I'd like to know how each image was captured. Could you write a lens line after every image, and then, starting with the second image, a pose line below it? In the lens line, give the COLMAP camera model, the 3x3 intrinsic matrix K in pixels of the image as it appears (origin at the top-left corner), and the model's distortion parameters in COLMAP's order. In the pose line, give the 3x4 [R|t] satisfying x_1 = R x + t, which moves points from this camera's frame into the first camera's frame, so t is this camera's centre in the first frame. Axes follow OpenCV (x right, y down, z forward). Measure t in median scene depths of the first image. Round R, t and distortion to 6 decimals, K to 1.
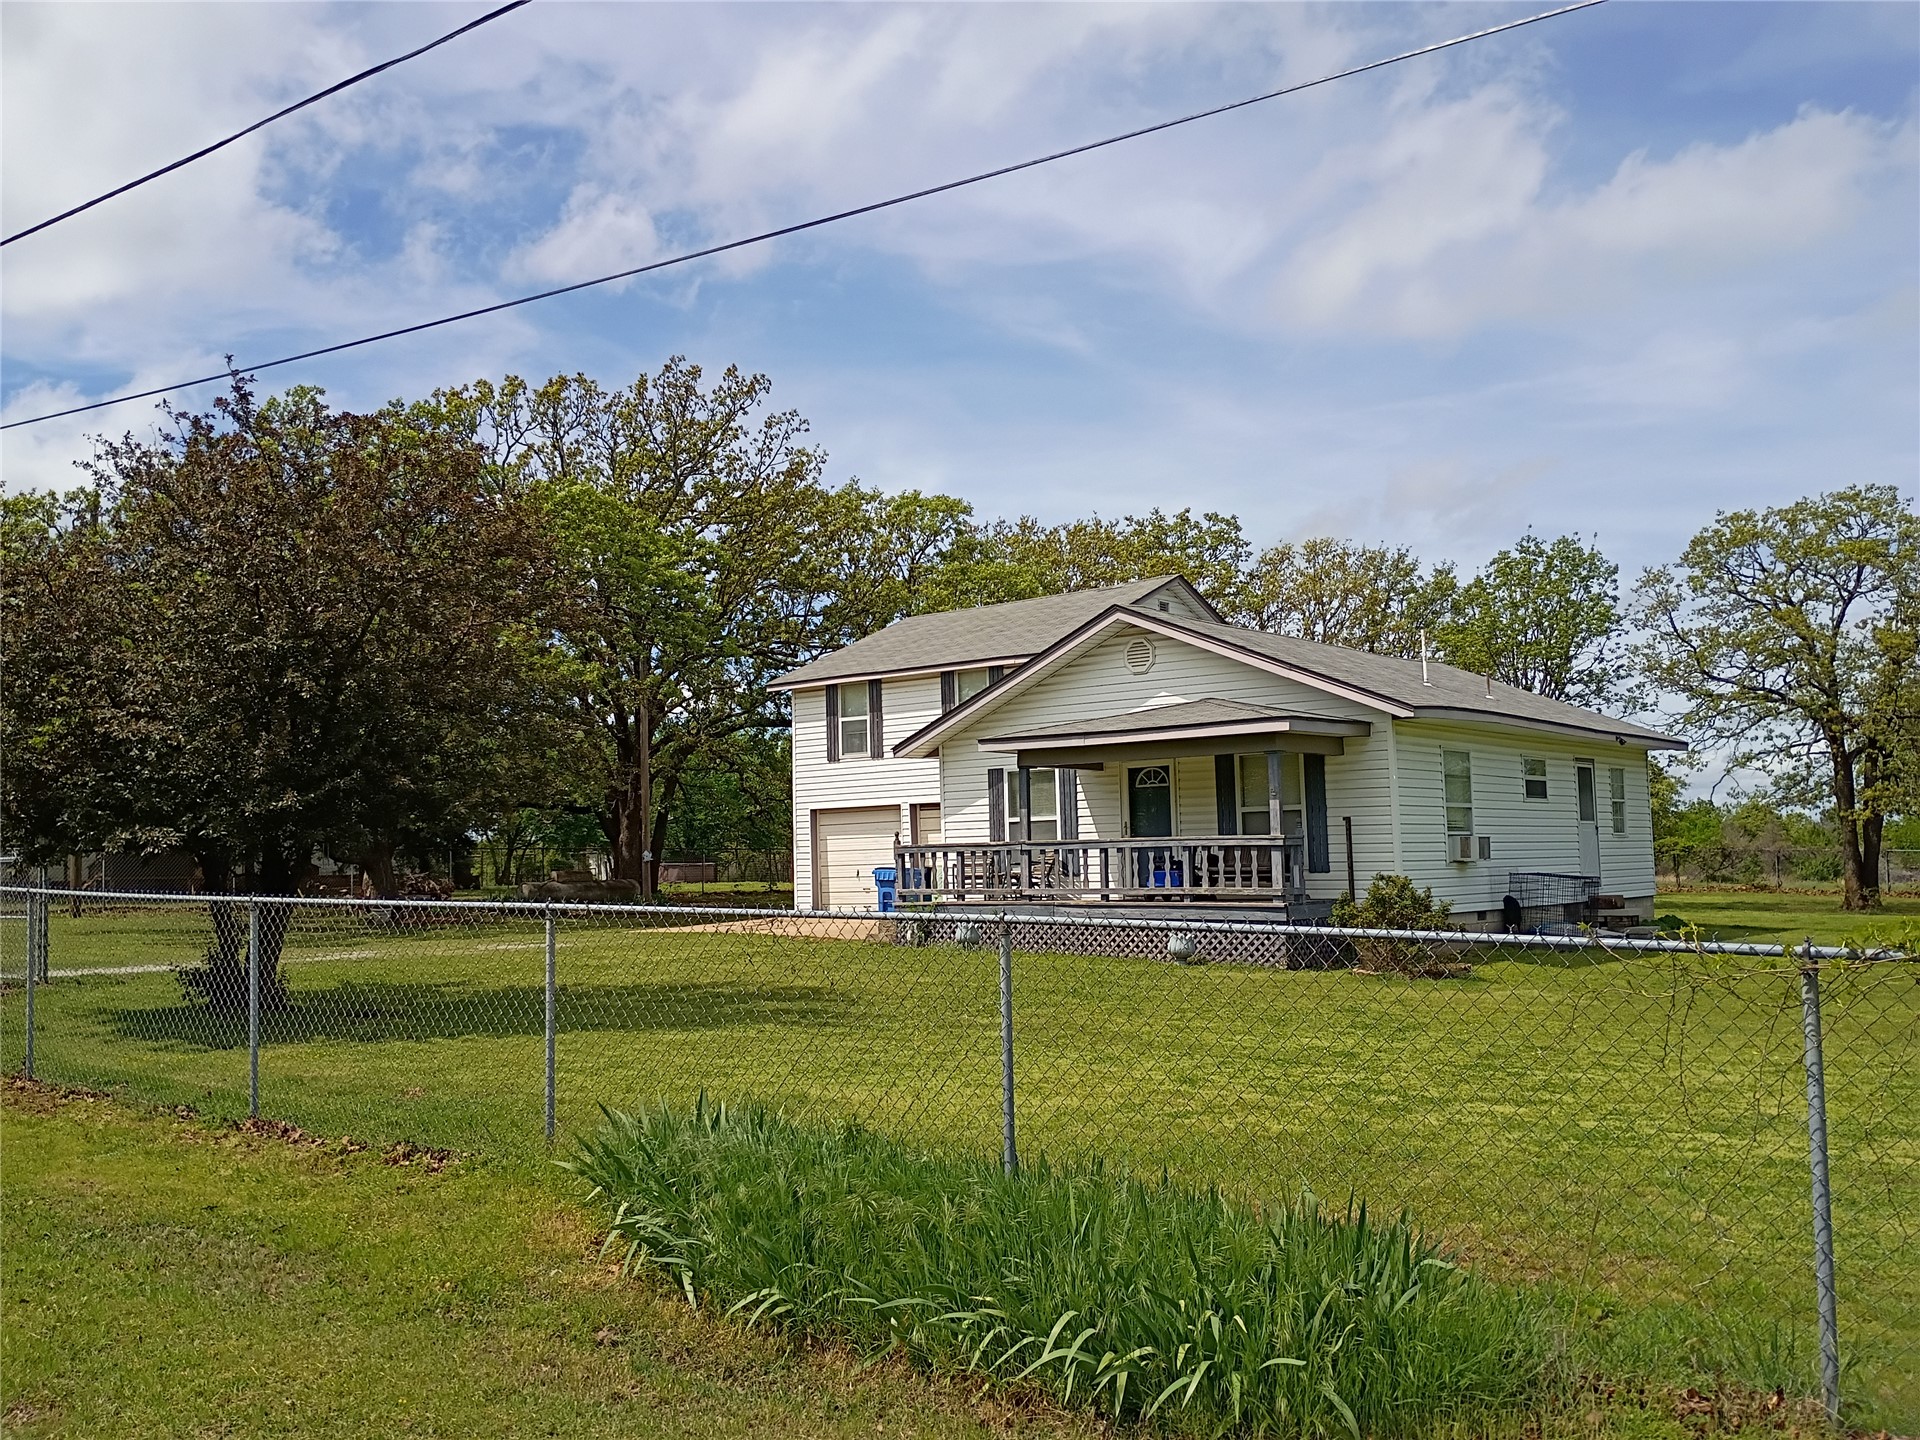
lens RADIAL K [[1609.8, 0, 954.7], [0, 1609.8, 748.1], [0, 0, 1]] dist [-0.010158, -0.009682]
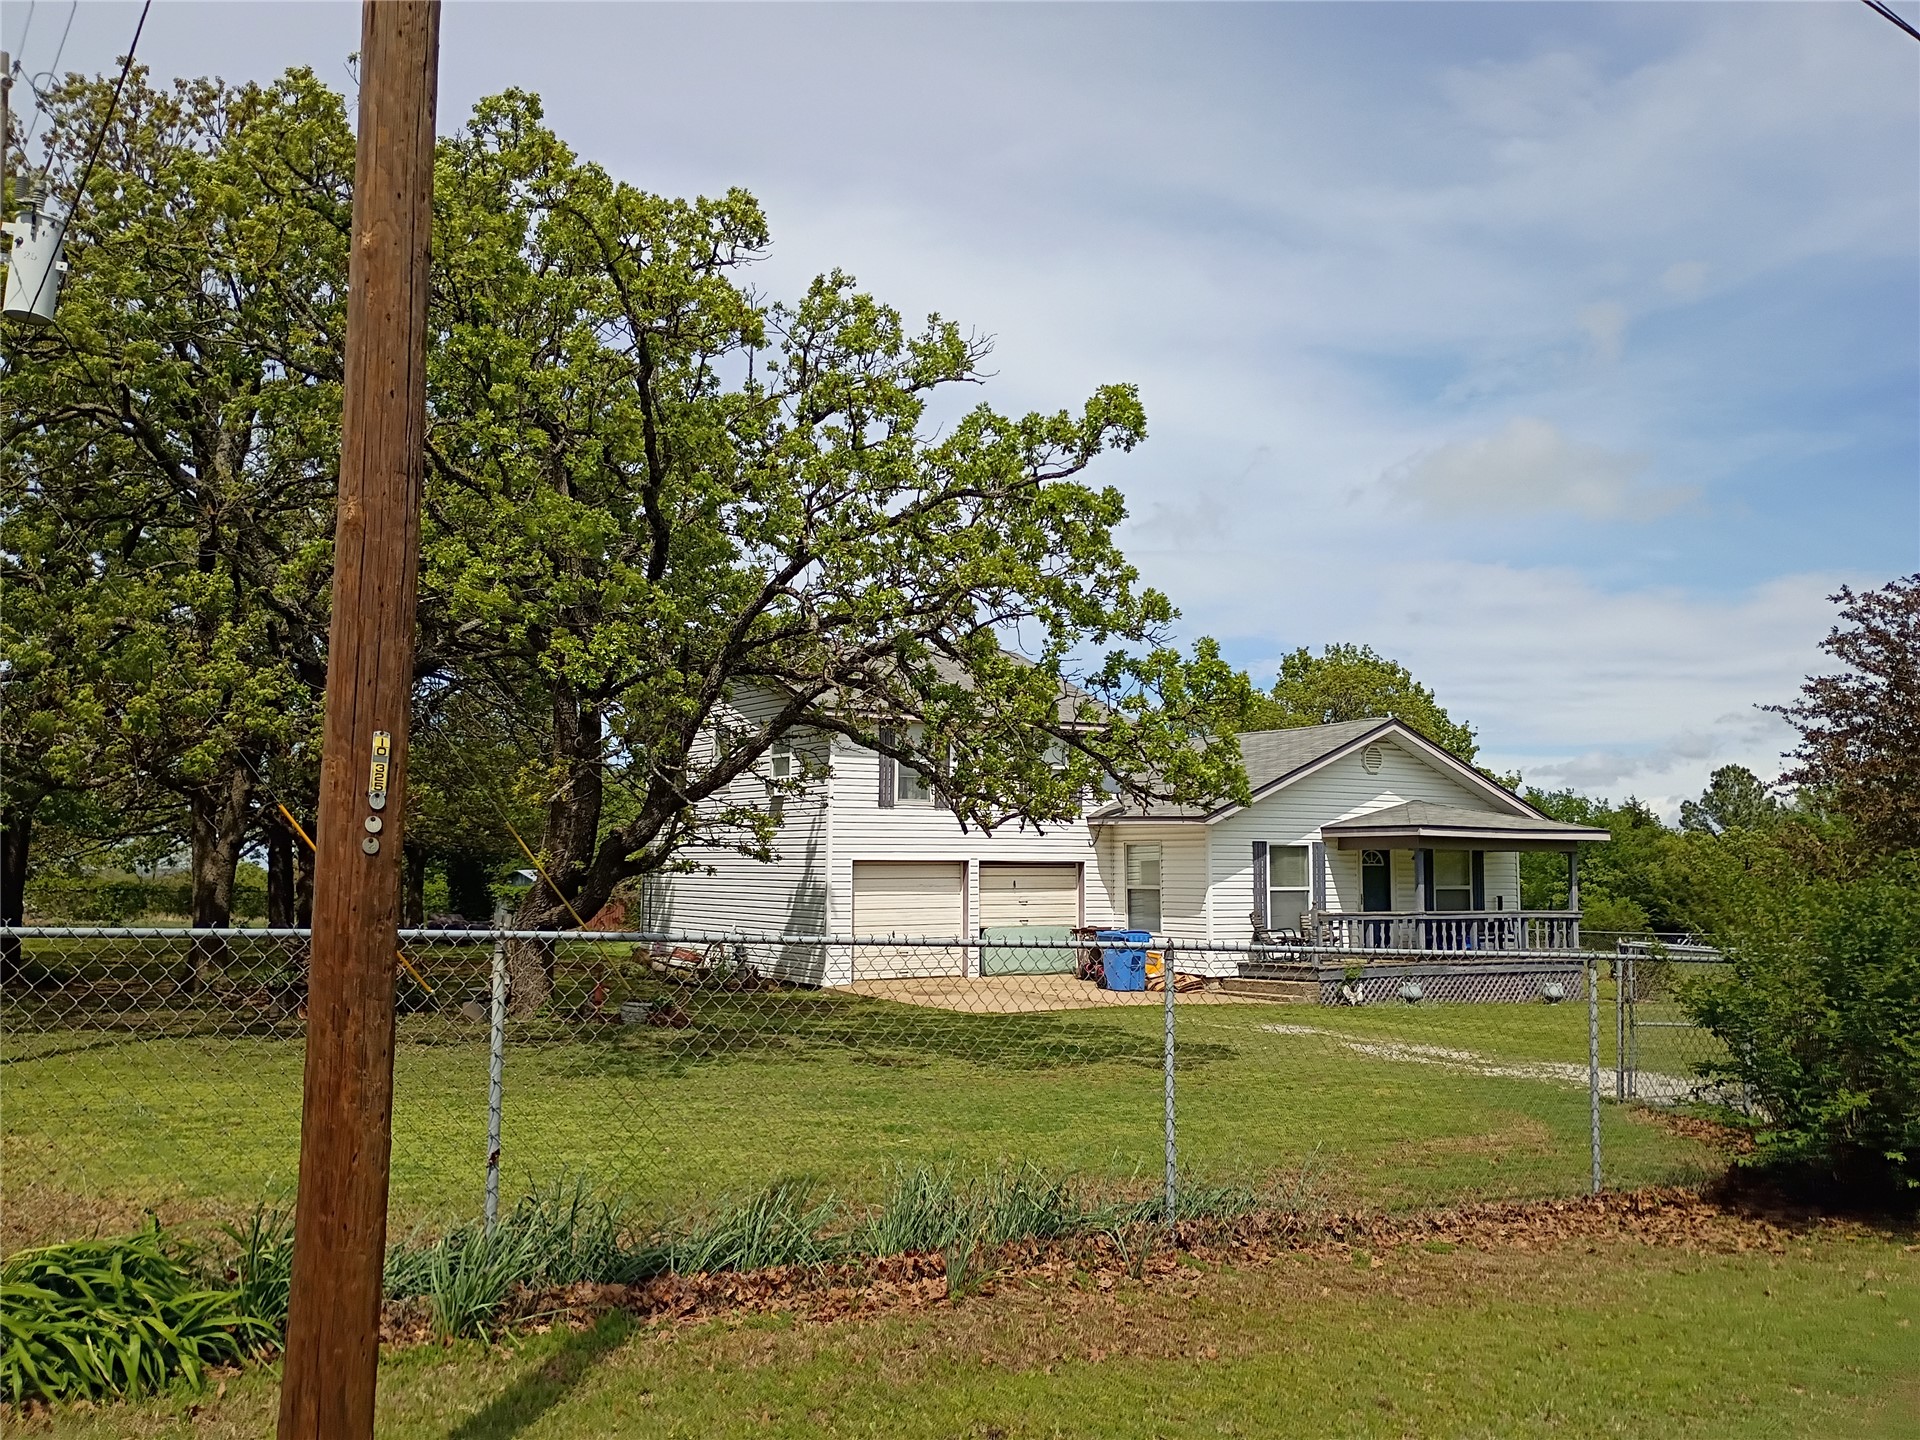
lens RADIAL K [[1609.8, 0, 954.7], [0, 1609.8, 748.1], [0, 0, 1]] dist [-0.010158, -0.009682]
pose [[0.360267, 0.122130, 0.924820, -1.084637], [-0.073889, 0.992014, -0.102220, 0.078422], [-0.929918, -0.031508, 0.366414, 0.820128]]
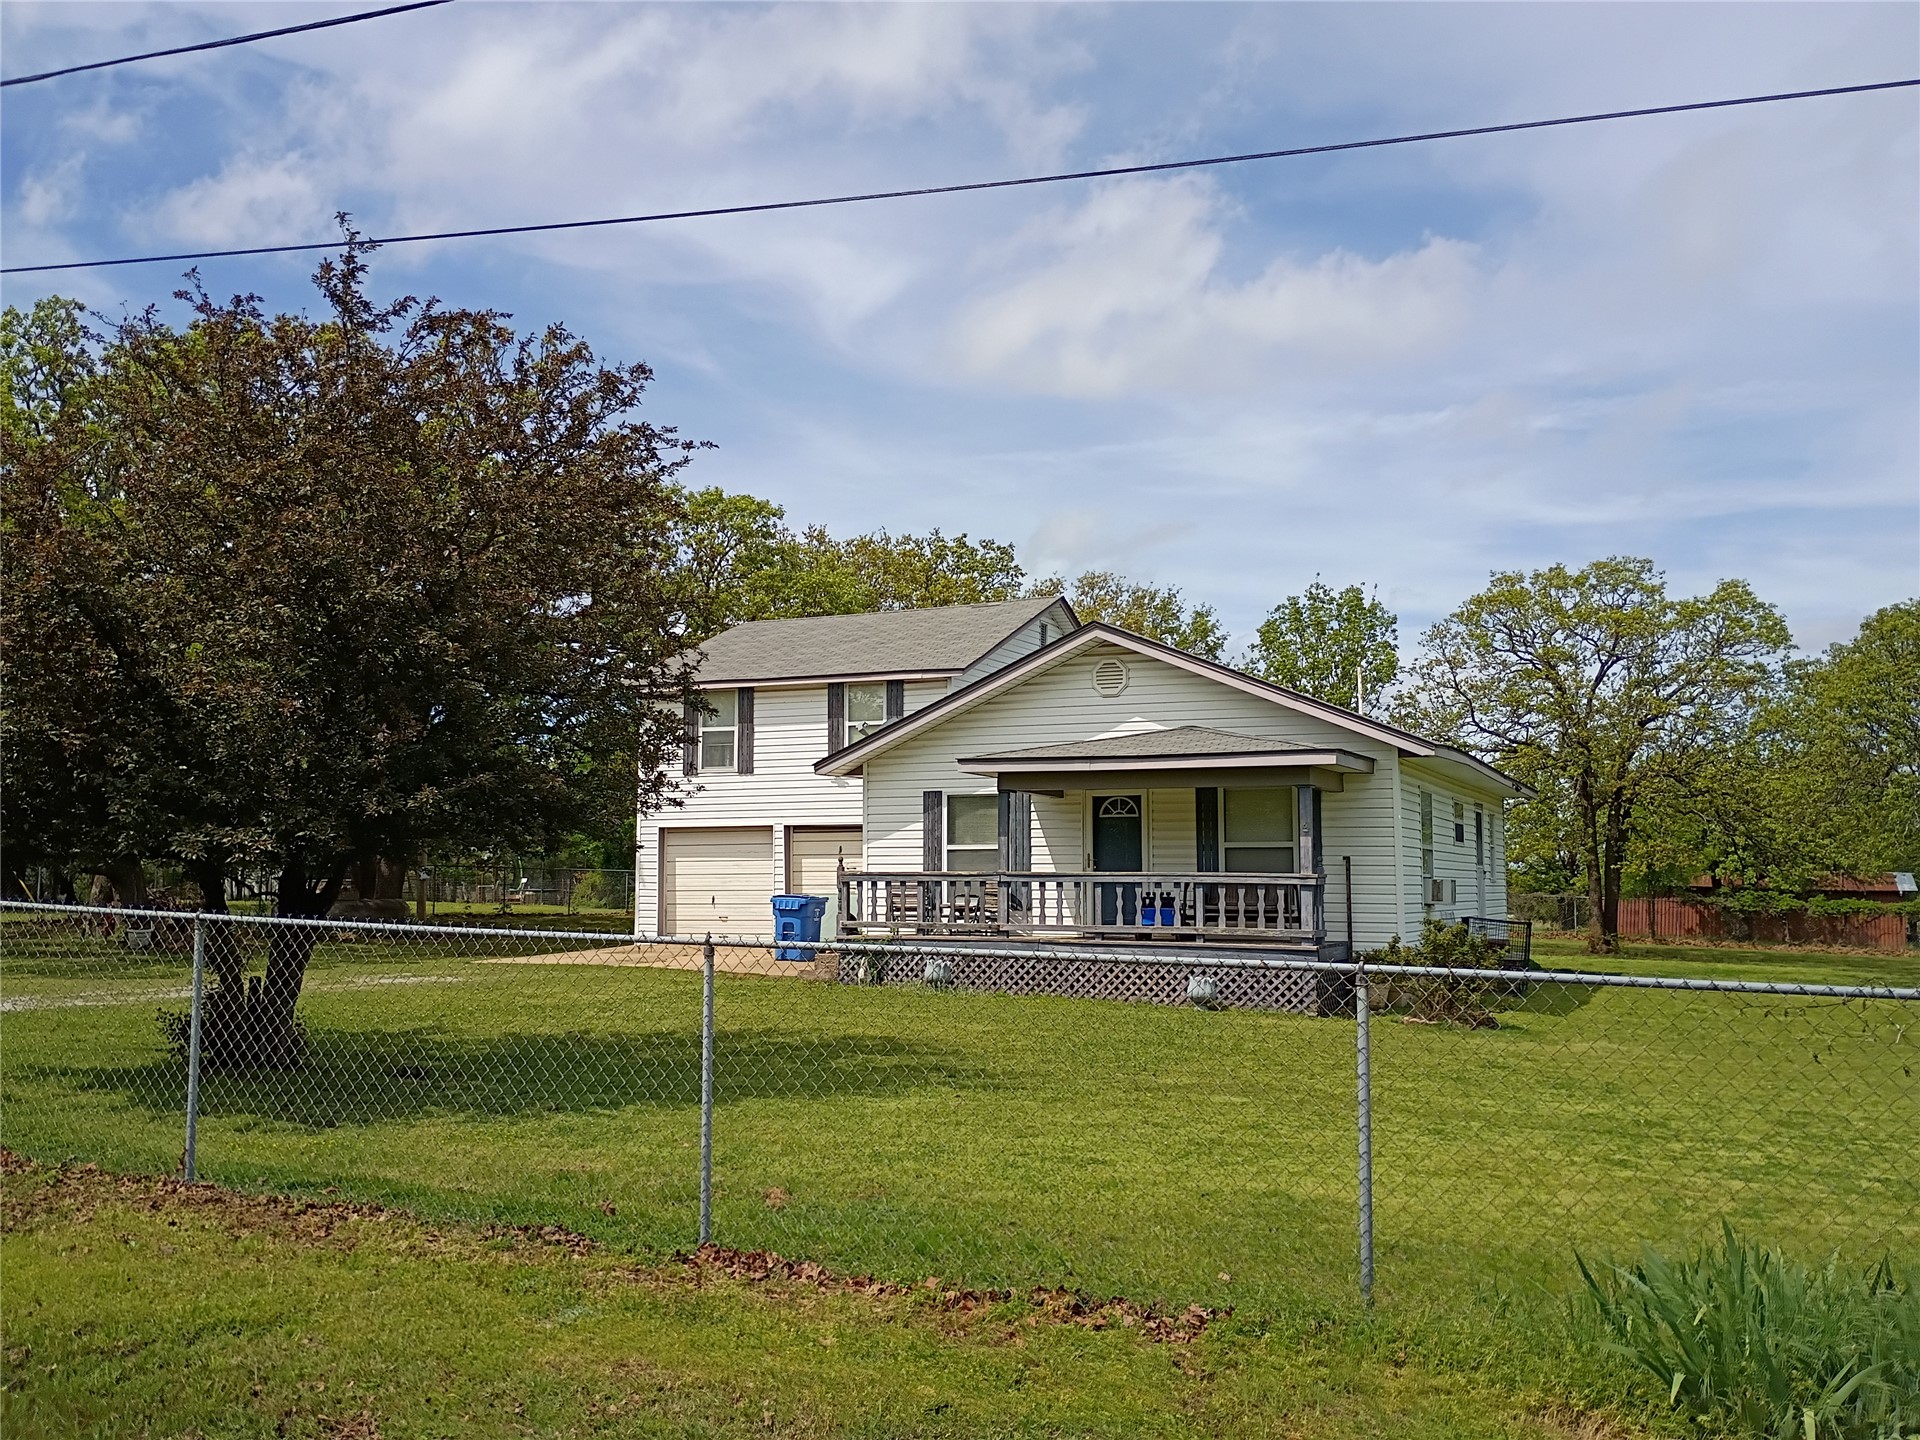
lens RADIAL K [[1595.3, 0, 960.0], [0, 1595.3, 720.0], [0, 0, 1]] dist [-0.012062, 0.005142]
pose [[0.966565, 0.050808, 0.251338, -0.196354], [-0.042331, 0.998341, -0.039025, 0.007332], [-0.252903, 0.027081, 0.967112, 0.117231]]
